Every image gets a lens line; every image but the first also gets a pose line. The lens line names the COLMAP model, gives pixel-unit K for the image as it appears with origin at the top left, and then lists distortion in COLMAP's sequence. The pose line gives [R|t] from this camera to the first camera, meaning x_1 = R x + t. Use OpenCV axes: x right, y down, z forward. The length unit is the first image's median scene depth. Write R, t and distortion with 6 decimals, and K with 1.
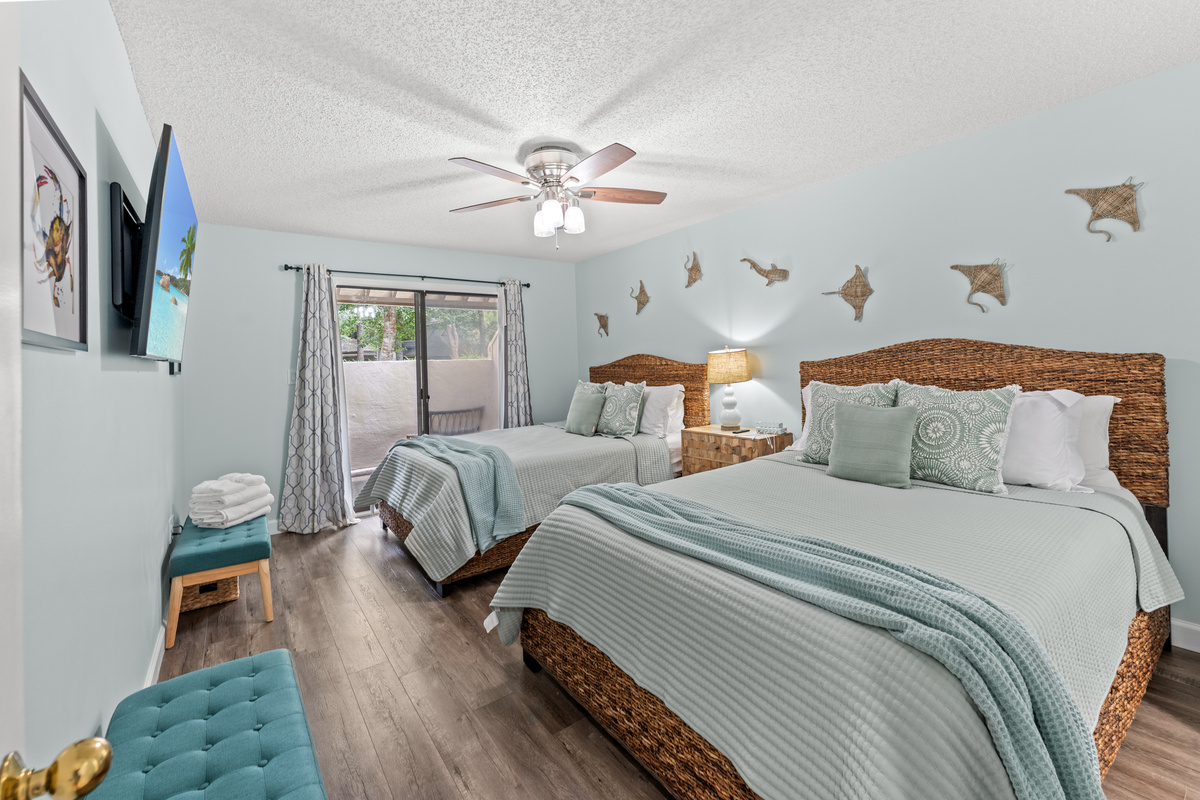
lens RADIAL K [[496.3, 0, 597.8], [0, 496.3, 396.8], [0, 0, 1]] dist [0.001391, -0.002562]
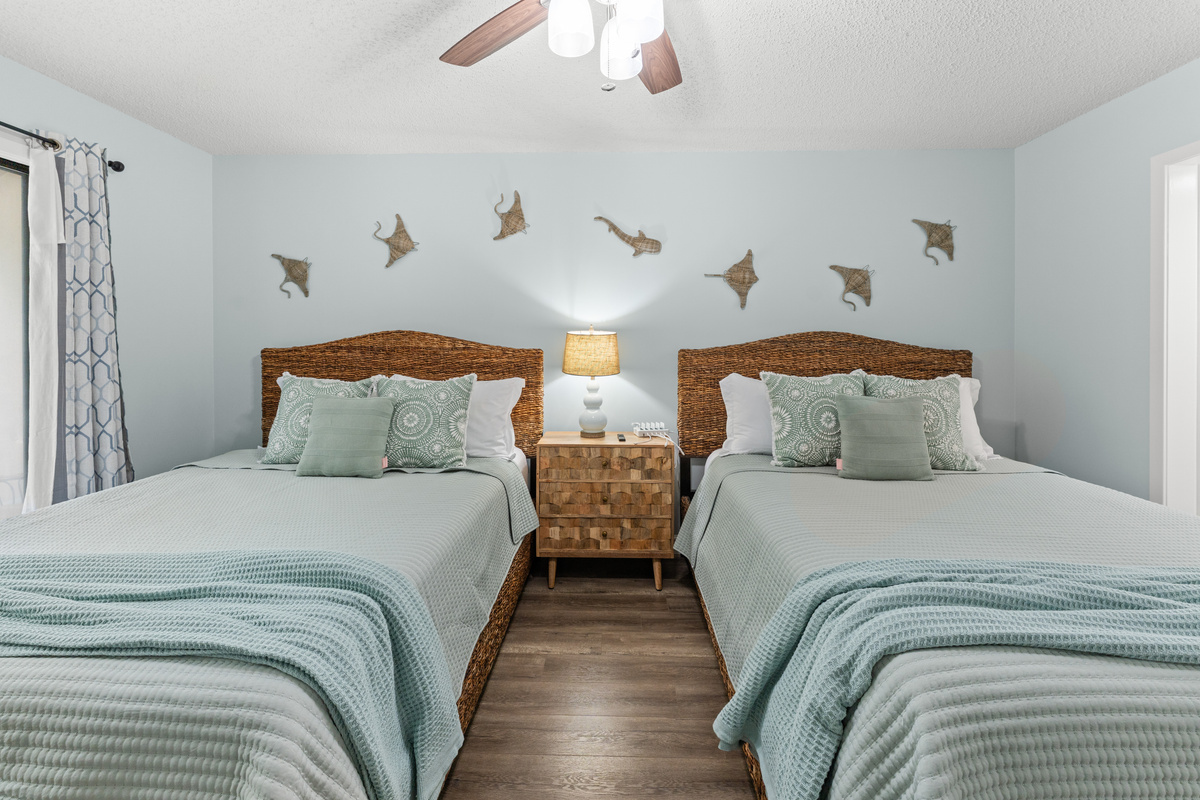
lens RADIAL K [[496.3, 0, 598.0], [0, 496.3, 372.6], [0, 0, 1]] dist [0.001391, -0.002562]
pose [[0.609662, -0.005019, 0.792646, -0.333493], [0.030794, 0.999375, -0.017357, -0.018448], [-0.792063, 0.034990, 0.609435, 0.537964]]
